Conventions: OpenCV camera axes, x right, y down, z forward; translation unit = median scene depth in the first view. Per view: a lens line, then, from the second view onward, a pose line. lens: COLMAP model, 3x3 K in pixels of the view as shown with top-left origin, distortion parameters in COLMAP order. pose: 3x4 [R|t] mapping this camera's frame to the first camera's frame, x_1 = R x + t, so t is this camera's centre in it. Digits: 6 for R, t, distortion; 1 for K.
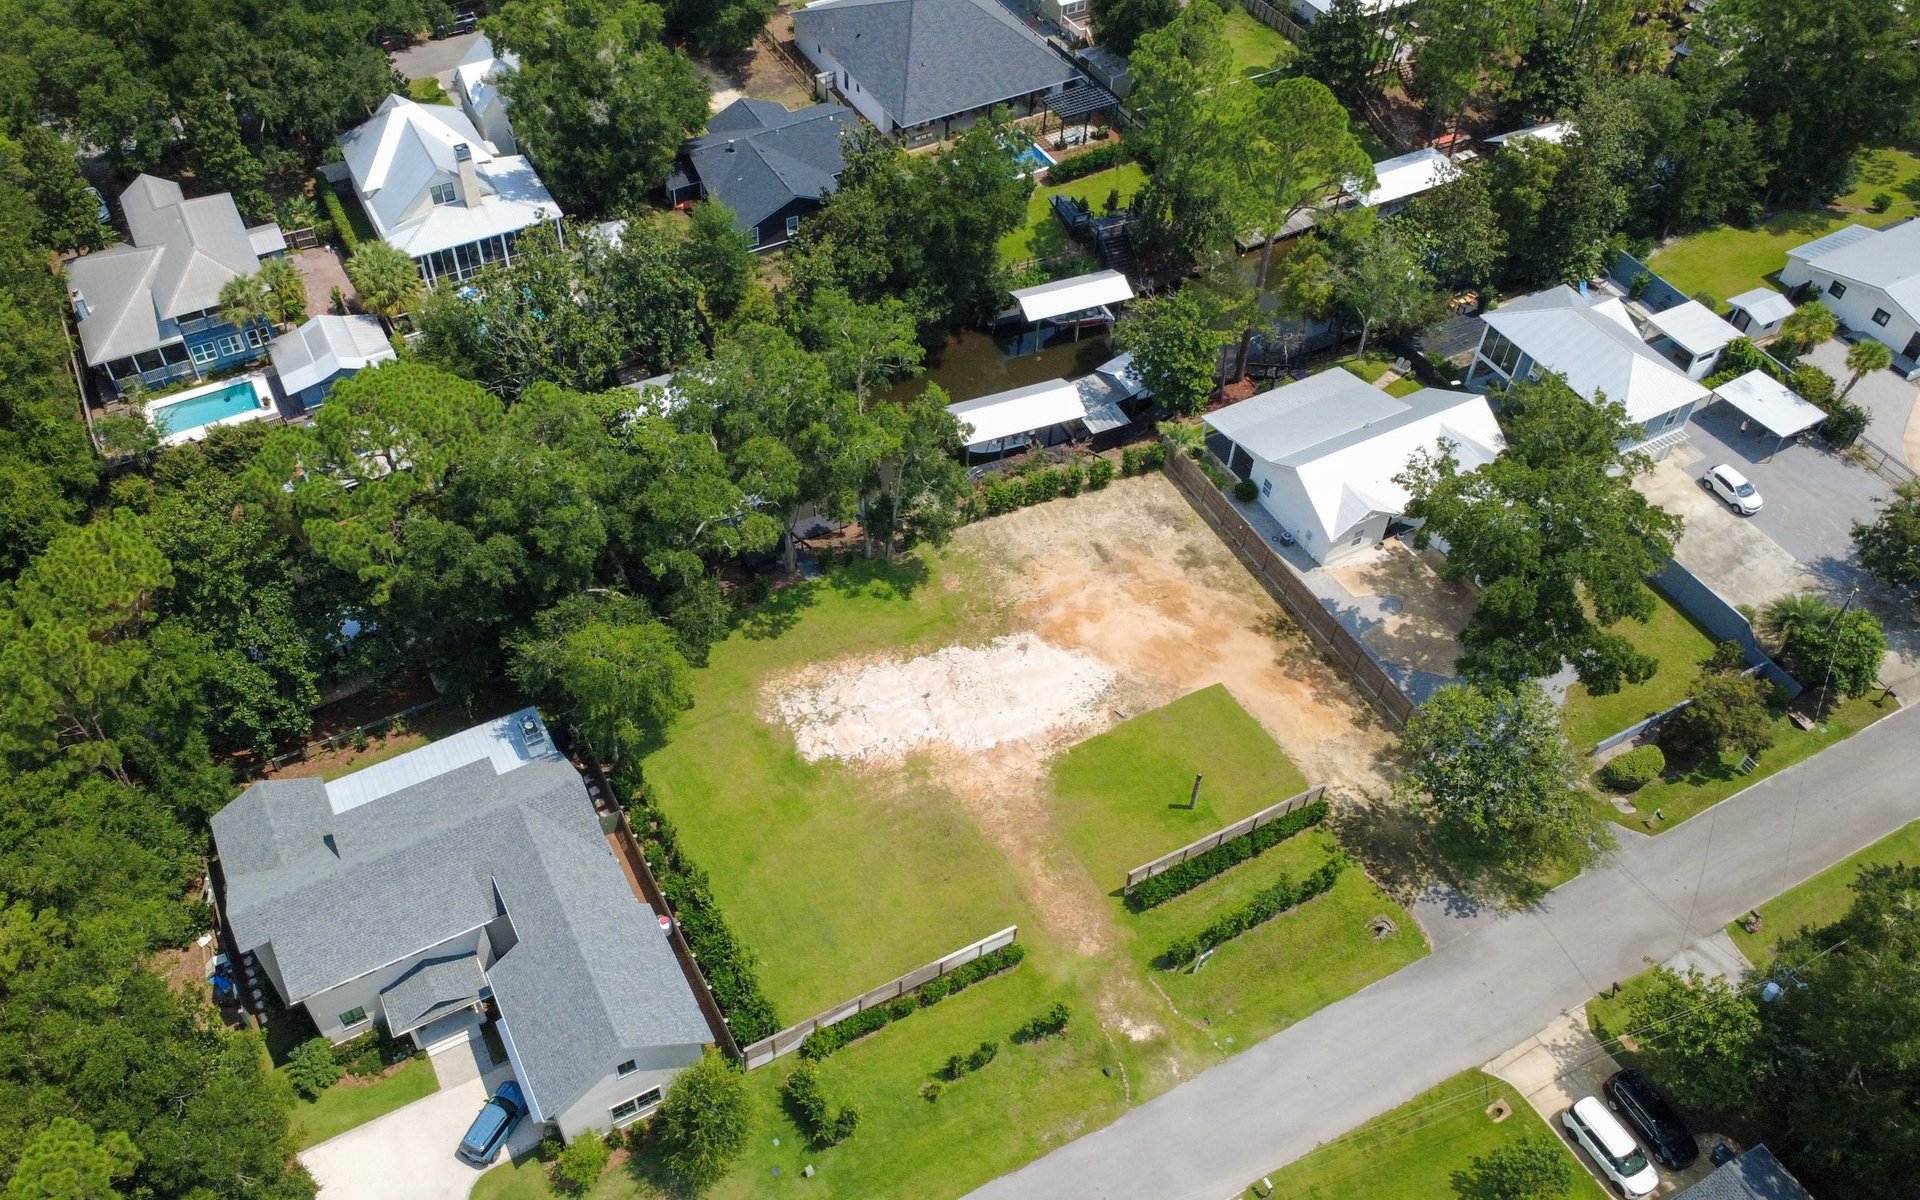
lens RADIAL K [[1553.6, 0, 873.9], [0, 1553.6, 602.6], [0, 0, 1]] dist [-0.001896, 0.002726]
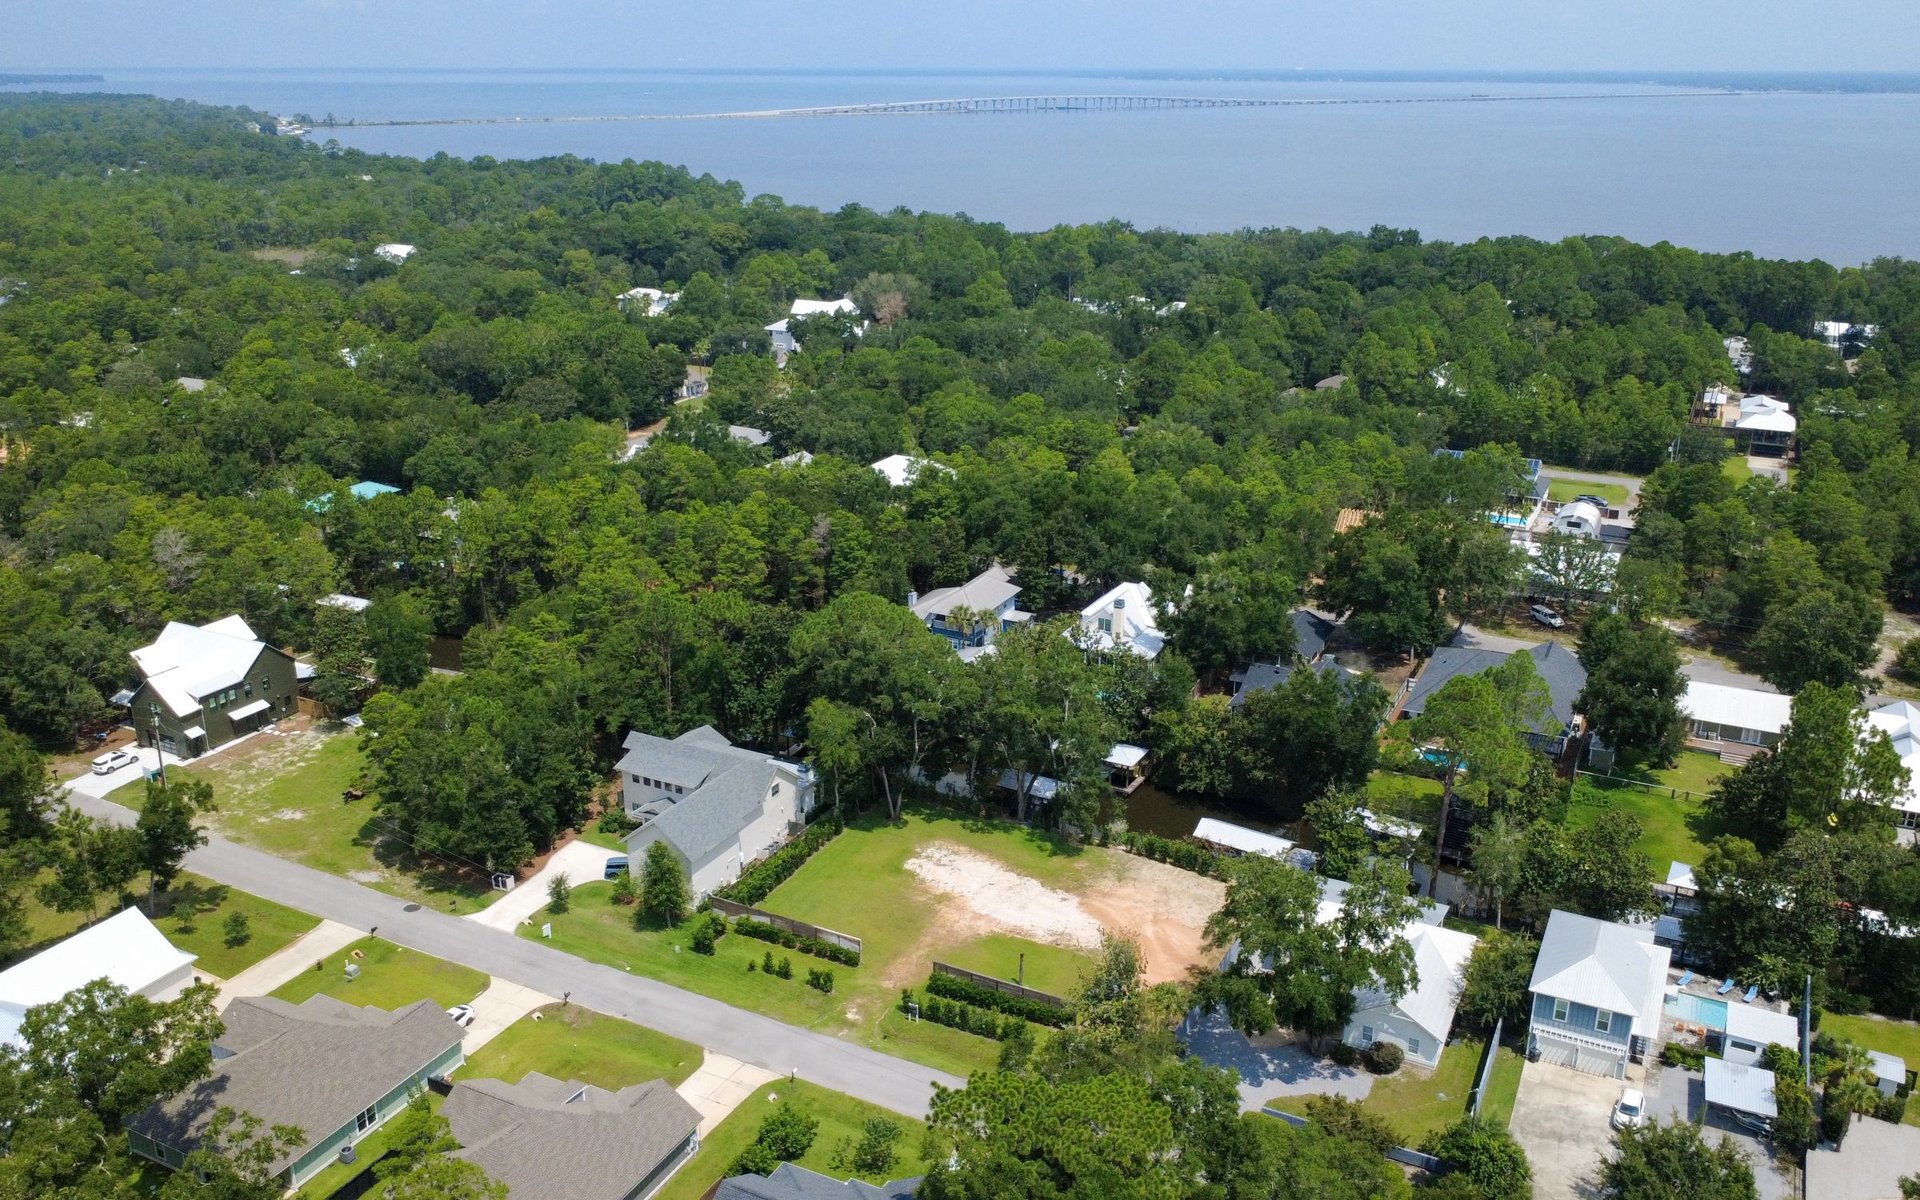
lens RADIAL K [[1560.0, 0, 969.6], [0, 1560.0, 603.4], [0, 0, 1]] dist [-0.000623, 0.001504]
pose [[0.589610, 0.269819, -0.761287, 1.017835], [-0.599595, 0.777731, -0.188733, 0.133576], [0.541153, 0.567743, 0.620340, -0.128574]]
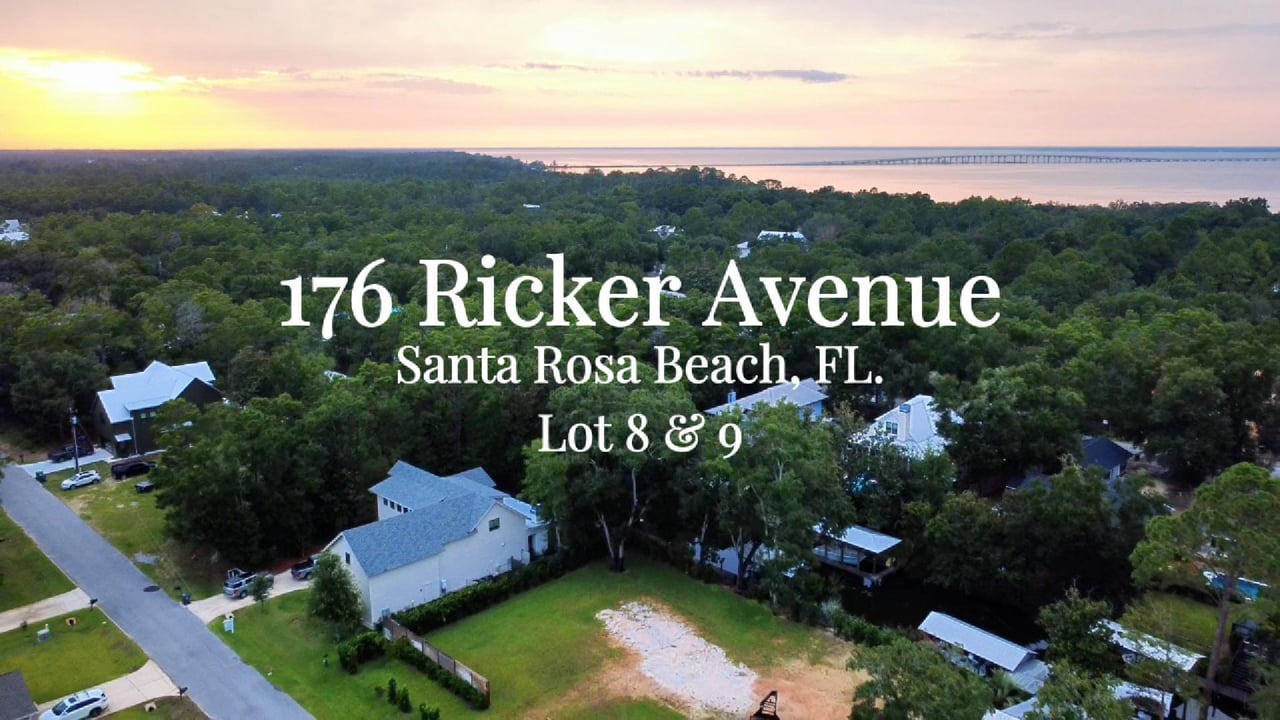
lens RADIAL K [[974.1, 0, 640.0], [0, 974.1, 360.0], [0, 0, 1]] dist [-0.001554, -0.000915]
pose [[0.316863, 0.206411, -0.925739, 0.733409], [-0.699952, 0.709538, -0.081375, -0.031357], [0.640050, 0.673758, 0.369305, 0.409555]]
